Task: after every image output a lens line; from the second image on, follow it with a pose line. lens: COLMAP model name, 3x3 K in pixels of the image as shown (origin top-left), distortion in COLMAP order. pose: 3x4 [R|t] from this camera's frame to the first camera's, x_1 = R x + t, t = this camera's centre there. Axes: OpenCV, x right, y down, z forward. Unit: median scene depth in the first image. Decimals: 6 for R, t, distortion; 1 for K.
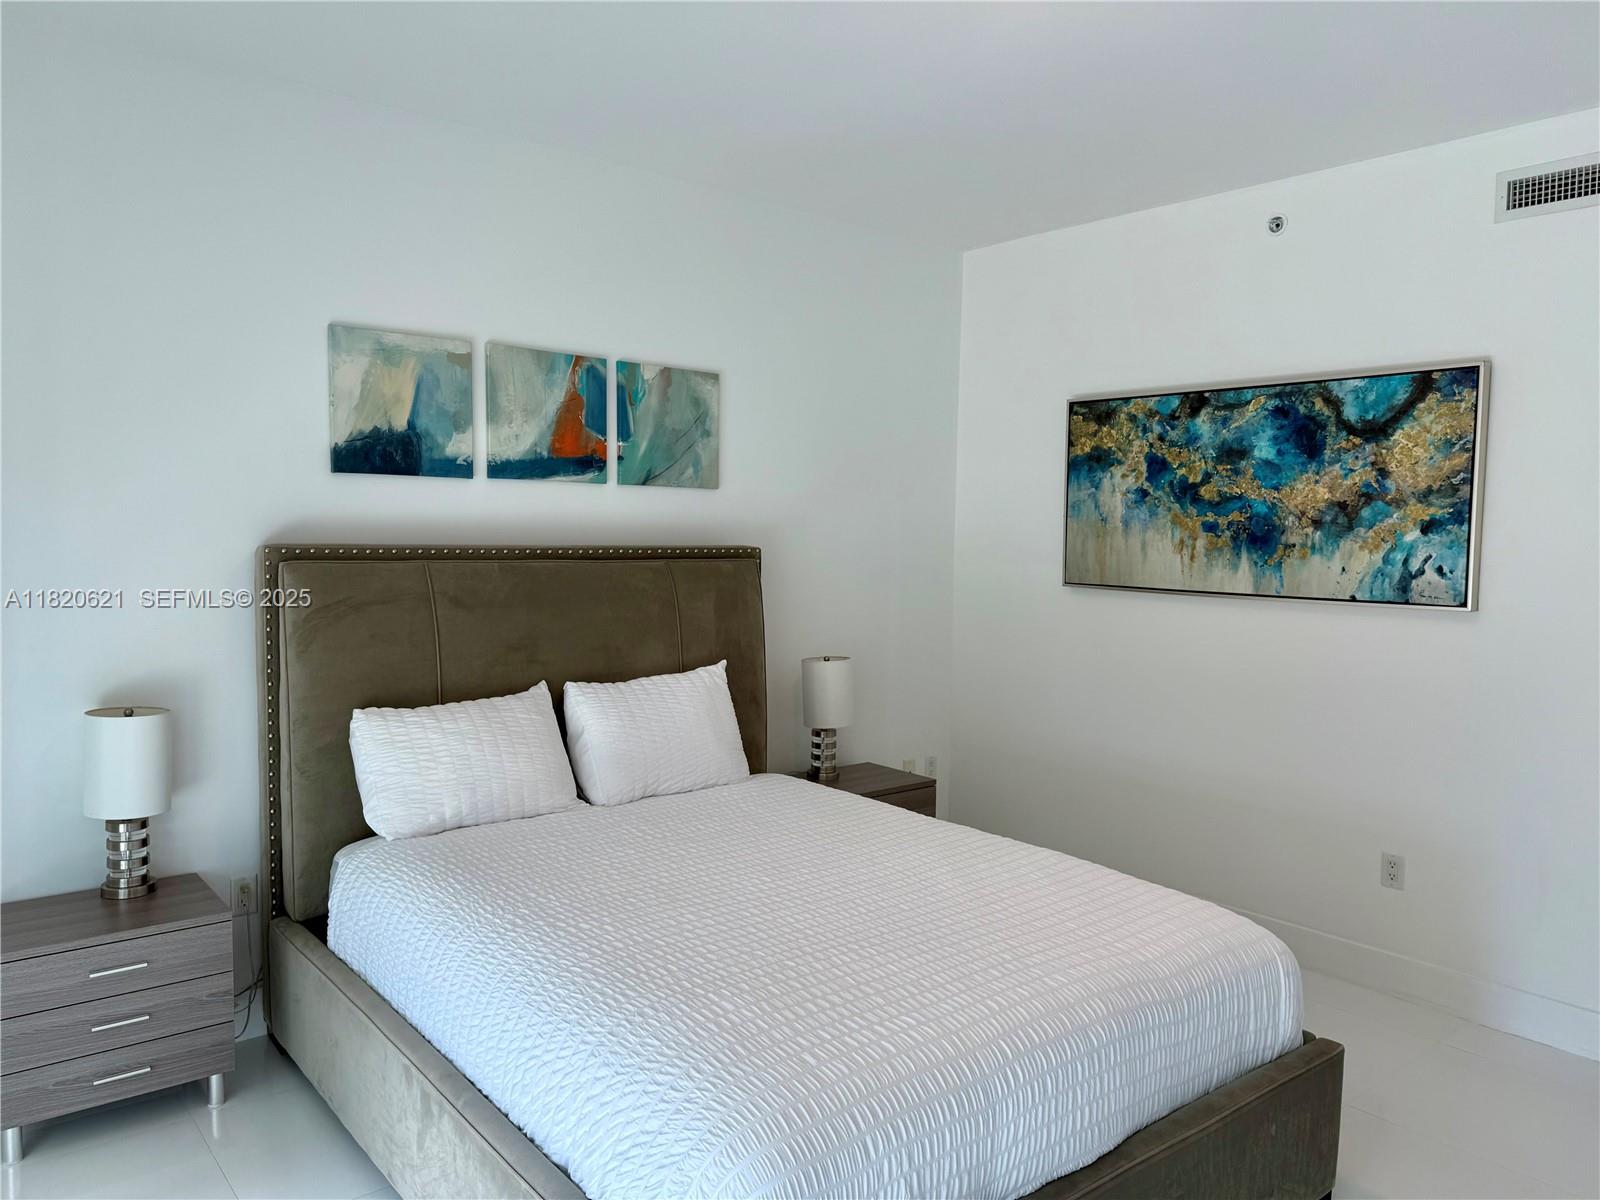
lens RADIAL K [[1114.6, 0, 802.9], [0, 1114.6, 609.7], [0, 0, 1]] dist [0.106843, -0.142020]
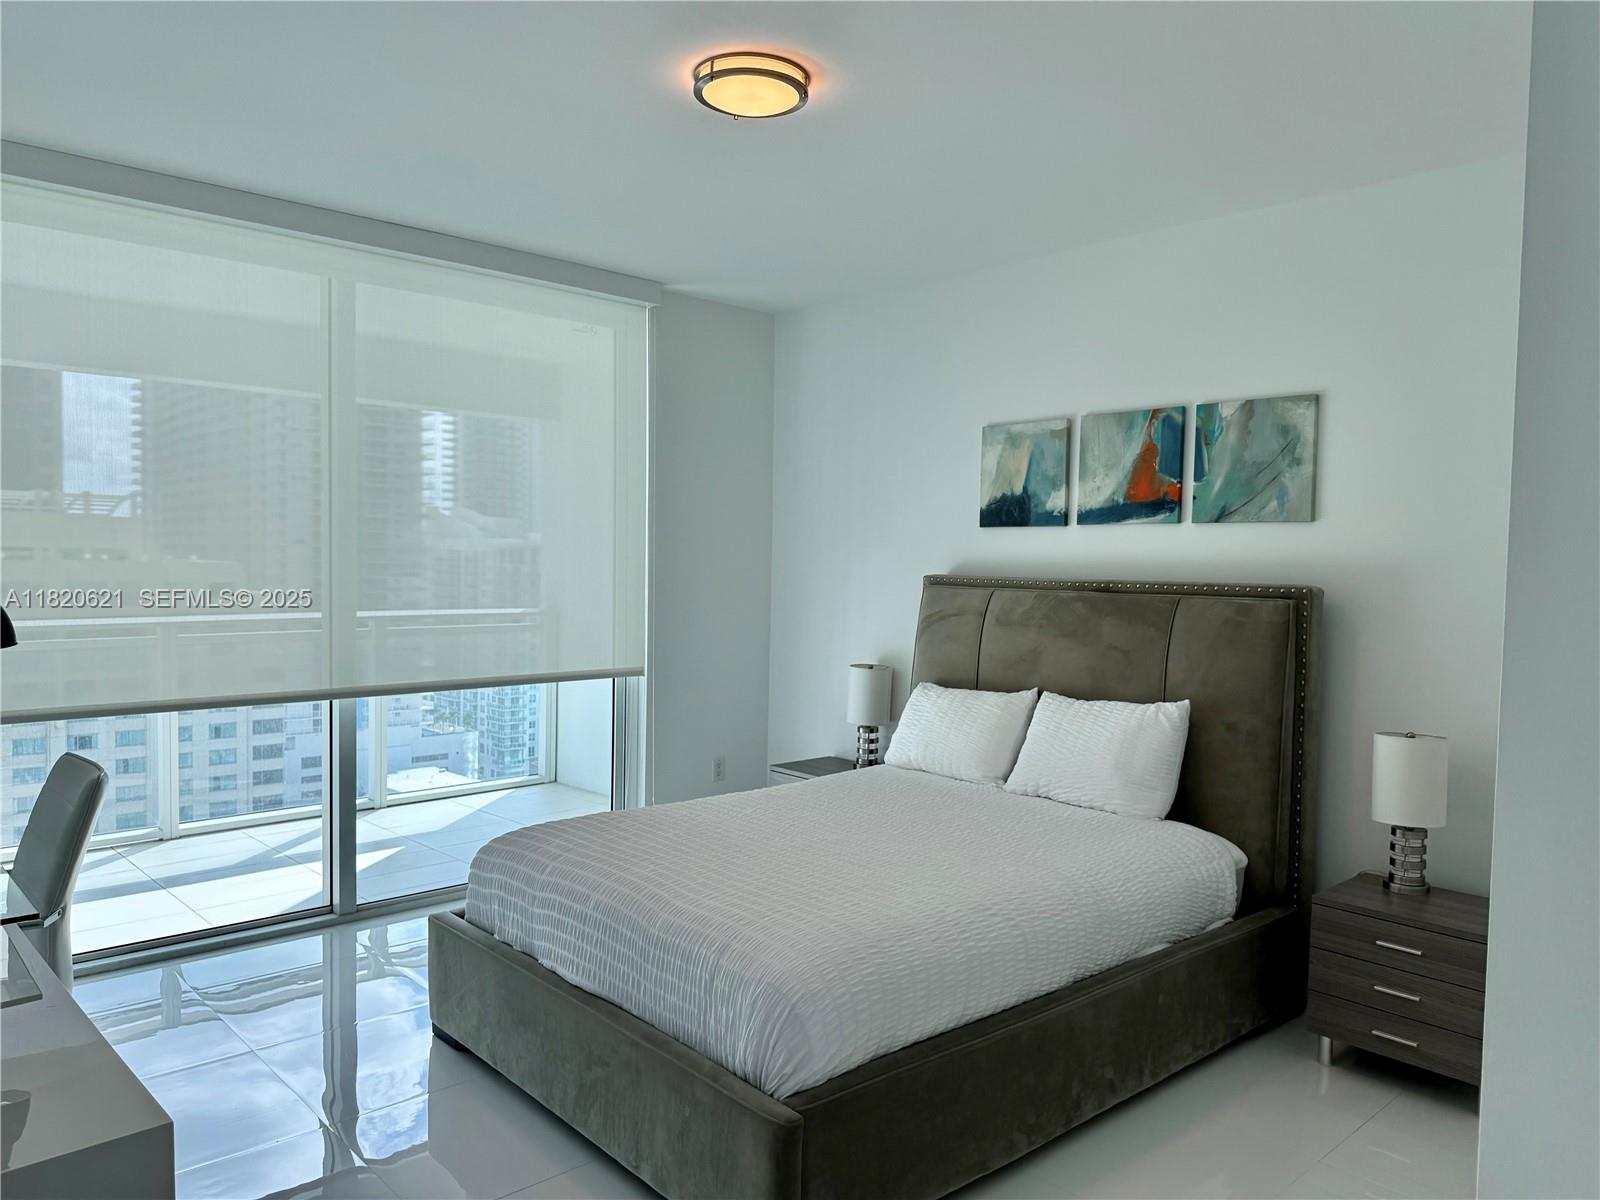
lens RADIAL K [[1126.0, 0, 805.2], [0, 1126.0, 616.3], [0, 0, 1]] dist [0.058249, -0.087727]
pose [[0.050730, 0.046694, -0.997620, 0.909928], [-0.074142, 0.996326, 0.042863, -0.046197], [0.995957, 0.071791, 0.054005, 0.618346]]
